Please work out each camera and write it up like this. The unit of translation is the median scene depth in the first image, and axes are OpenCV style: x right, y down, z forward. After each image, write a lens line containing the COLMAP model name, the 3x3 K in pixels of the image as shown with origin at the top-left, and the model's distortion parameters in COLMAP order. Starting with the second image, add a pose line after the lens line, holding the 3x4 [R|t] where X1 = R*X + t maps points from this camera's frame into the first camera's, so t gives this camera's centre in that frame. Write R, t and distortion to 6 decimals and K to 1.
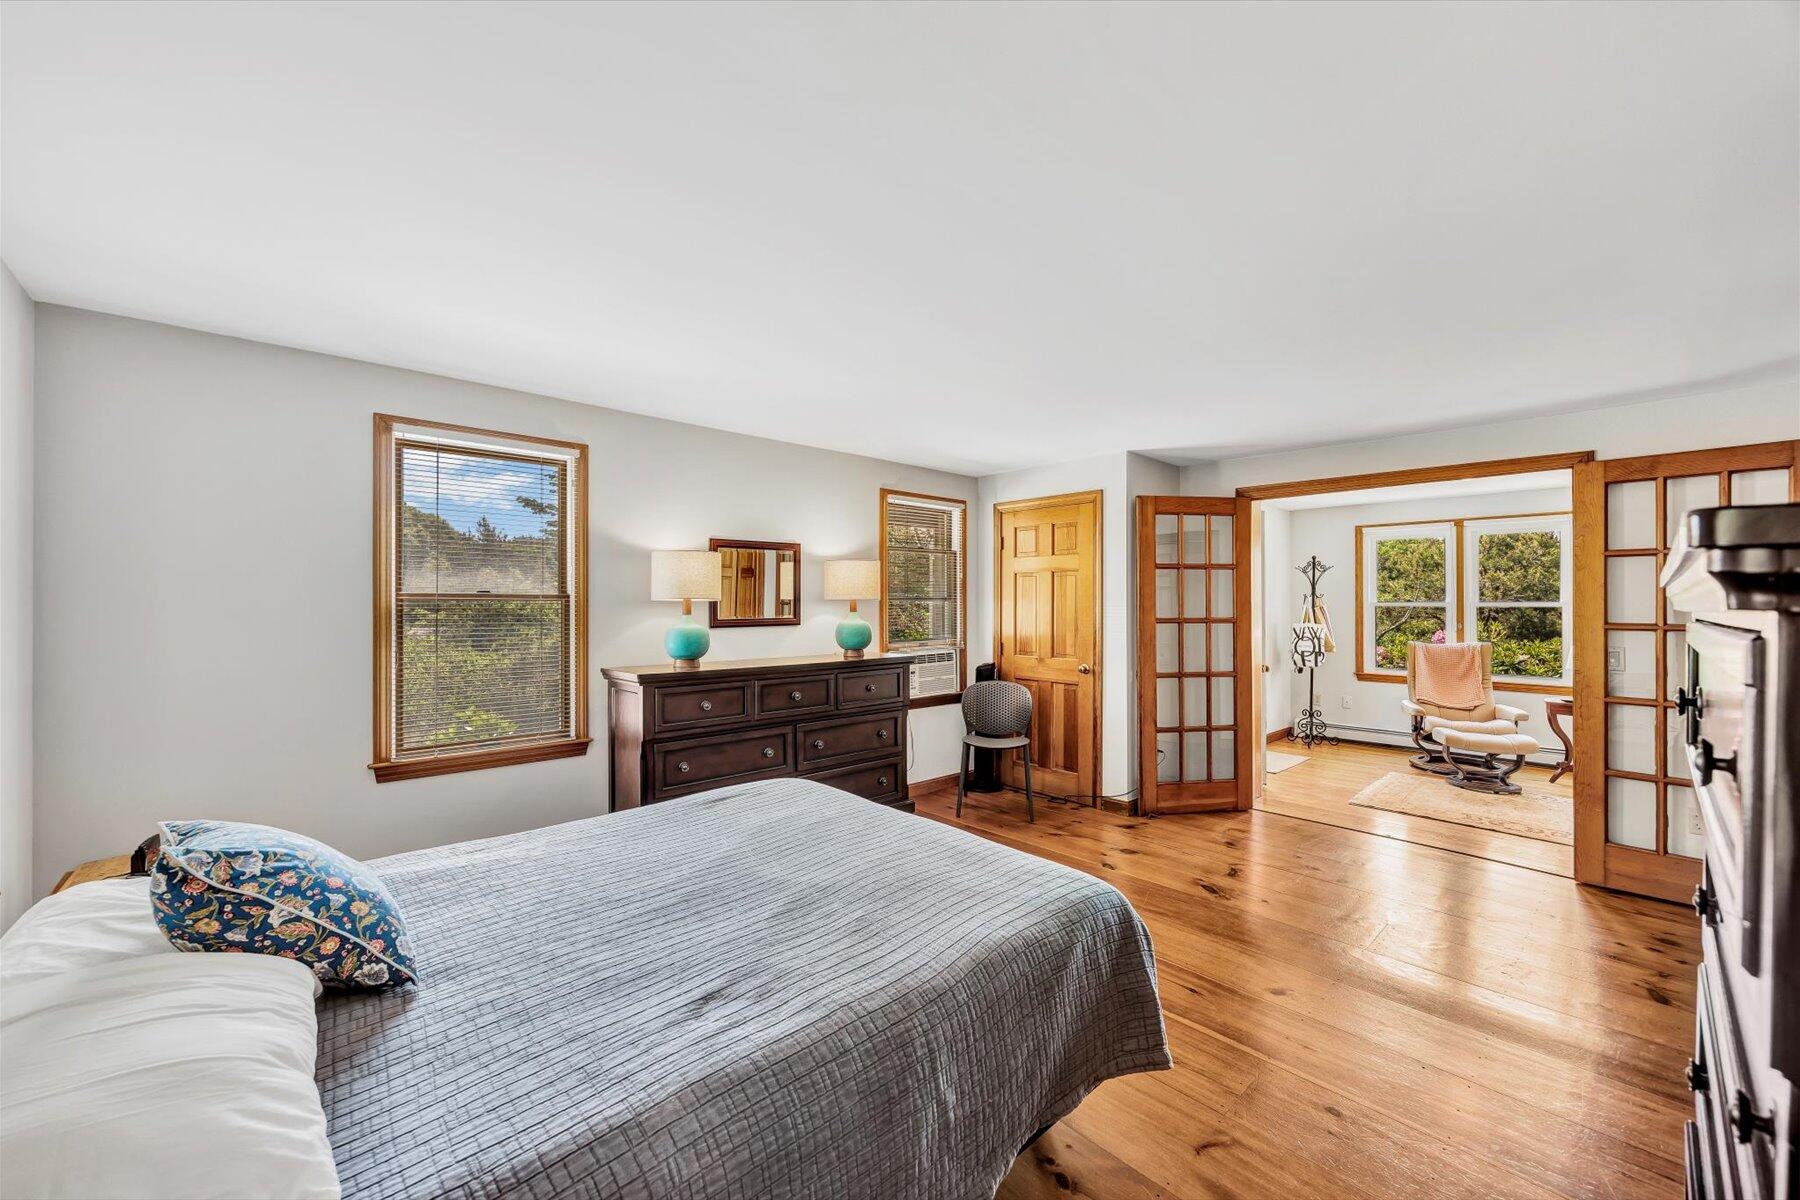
lens RADIAL K [[699.2, 0, 902.6], [0, 699.2, 601.6], [0, 0, 1]] dist [-0.003193, -0.000099]
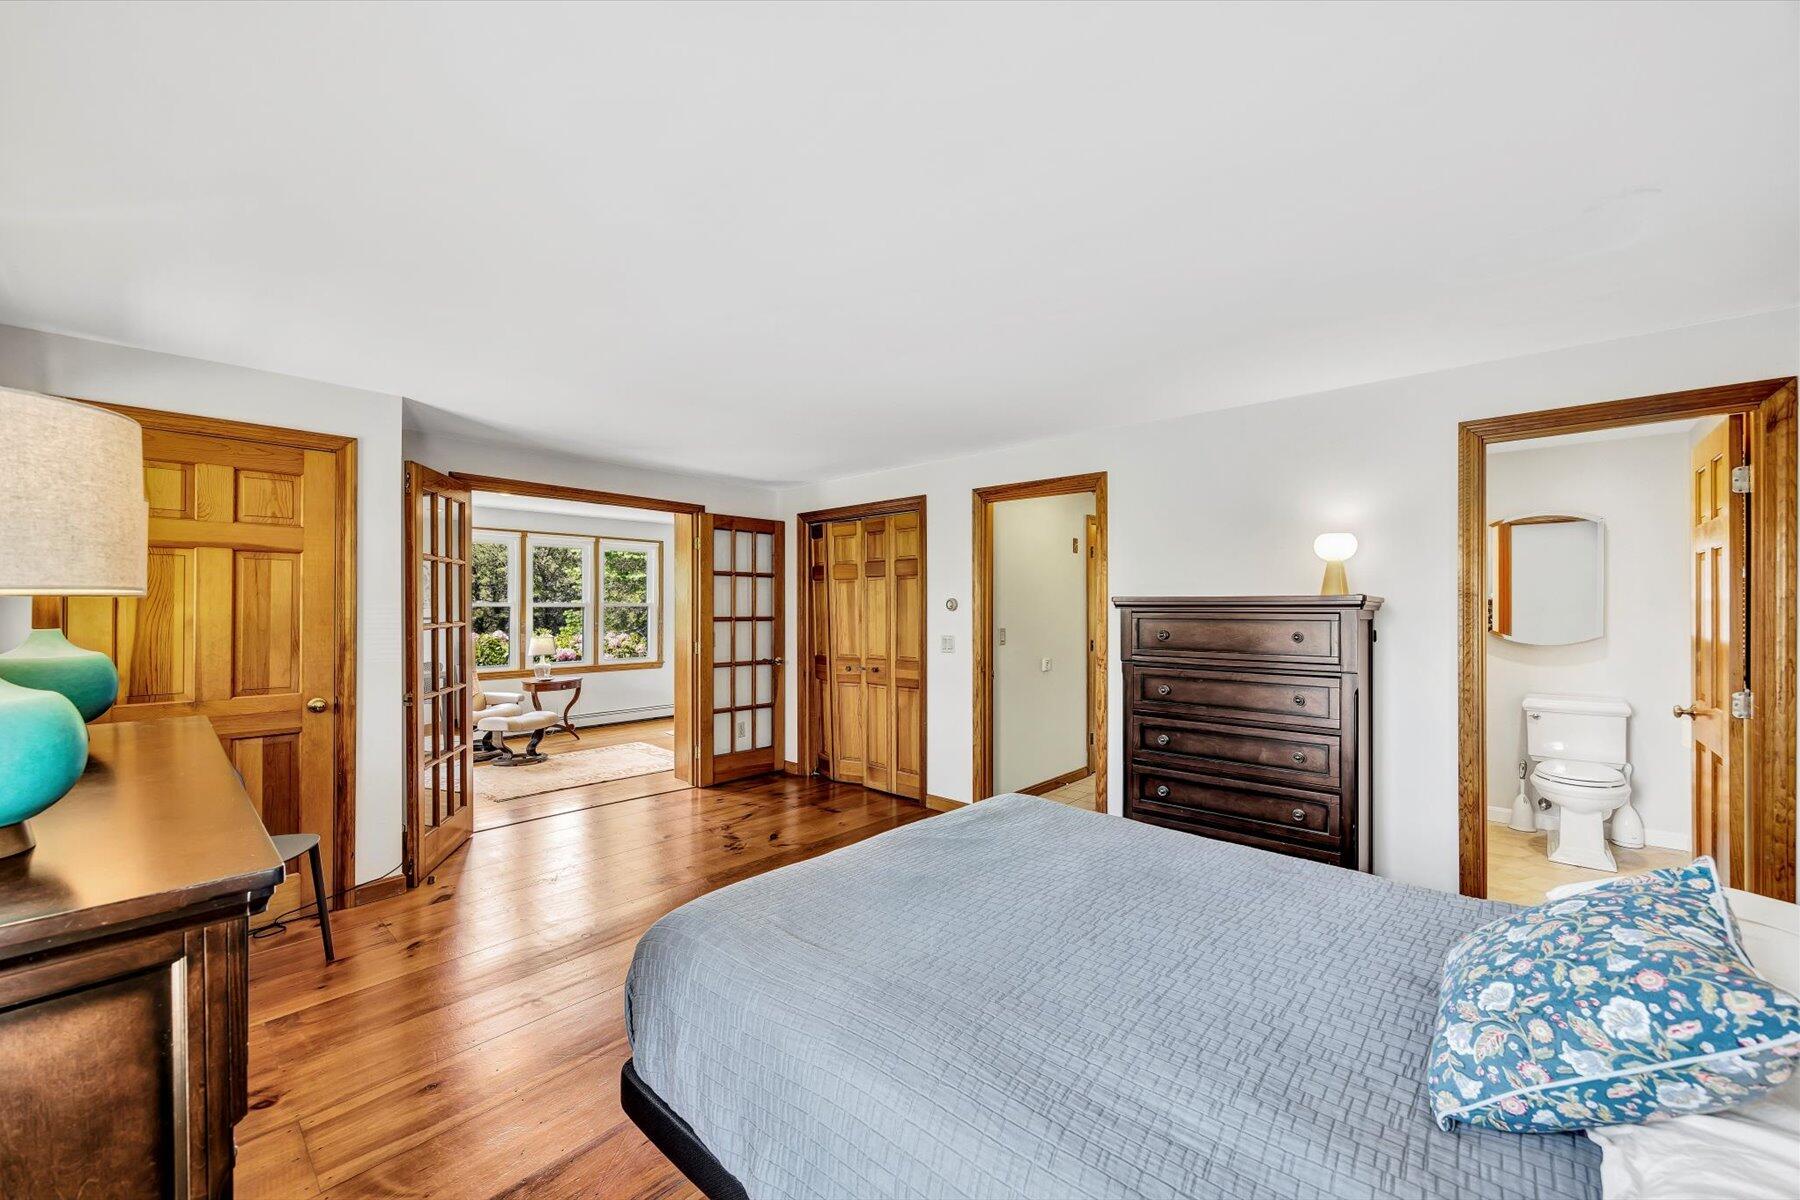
lens RADIAL K [[699.2, 0, 902.6], [0, 699.2, 601.6], [0, 0, 1]] dist [-0.003193, -0.000099]
pose [[-0.106645, 0.003822, 0.994290, -0.440728], [-0.003558, 0.999985, -0.004225, 0.001230], [-0.994291, -0.003988, -0.106630, 0.535153]]
